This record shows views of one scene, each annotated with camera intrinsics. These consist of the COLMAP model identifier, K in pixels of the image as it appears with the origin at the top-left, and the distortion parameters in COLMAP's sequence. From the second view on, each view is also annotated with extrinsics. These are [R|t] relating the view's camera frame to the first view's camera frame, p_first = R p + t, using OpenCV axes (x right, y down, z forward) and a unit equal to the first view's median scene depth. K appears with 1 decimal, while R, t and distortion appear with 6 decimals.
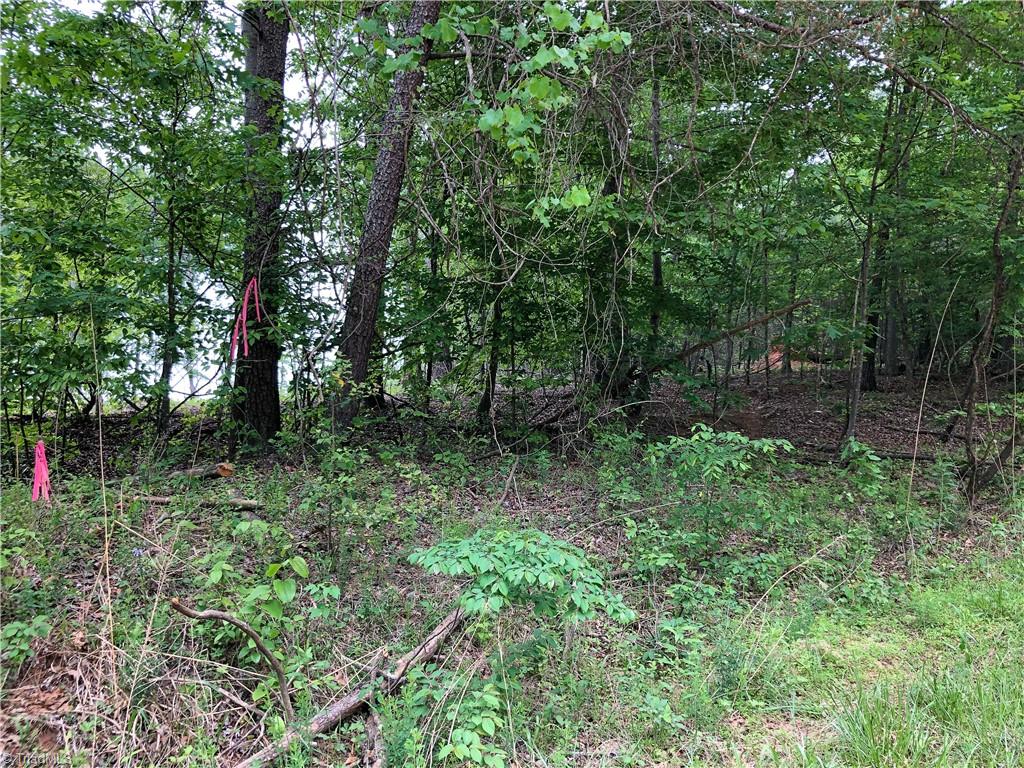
lens RADIAL K [[847.9, 0, 510.2], [0, 847.9, 380.8], [0, 0, 1]] dist [-0.013663, -0.001816]
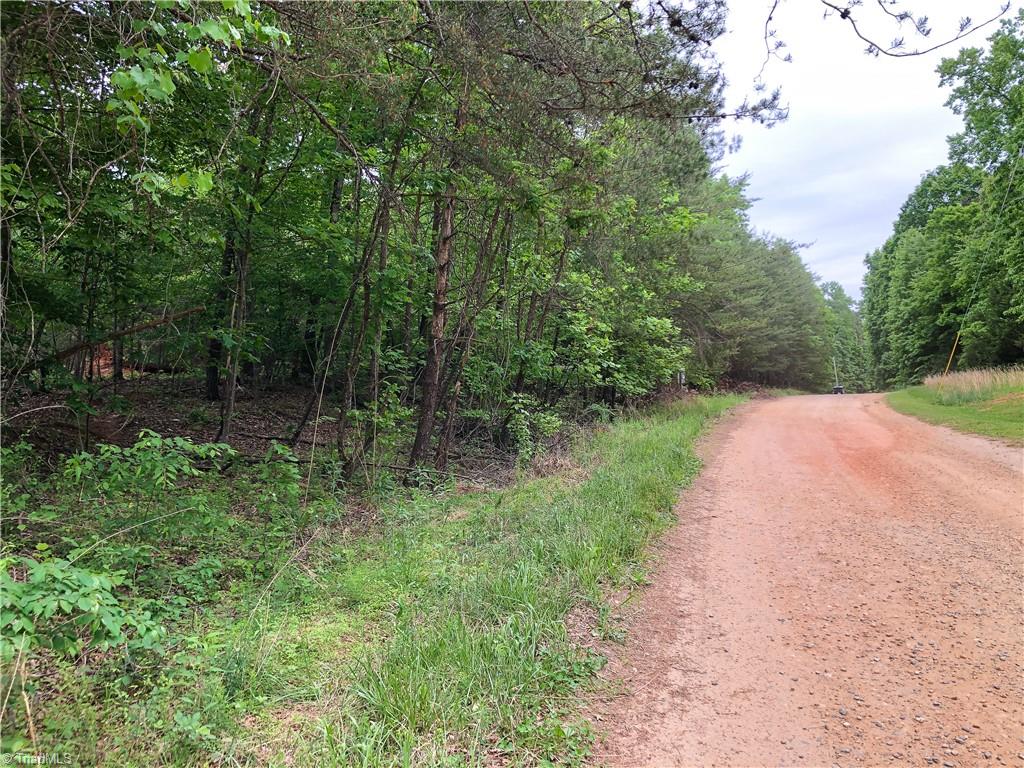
lens RADIAL K [[847.9, 0, 510.2], [0, 847.9, 380.8], [0, 0, 1]] dist [-0.013663, -0.001816]
pose [[0.689866, 0.024780, 0.723513, -0.167639], [-0.014539, 0.999687, -0.020376, 0.009298], [-0.723791, 0.003538, 0.690010, 0.052828]]
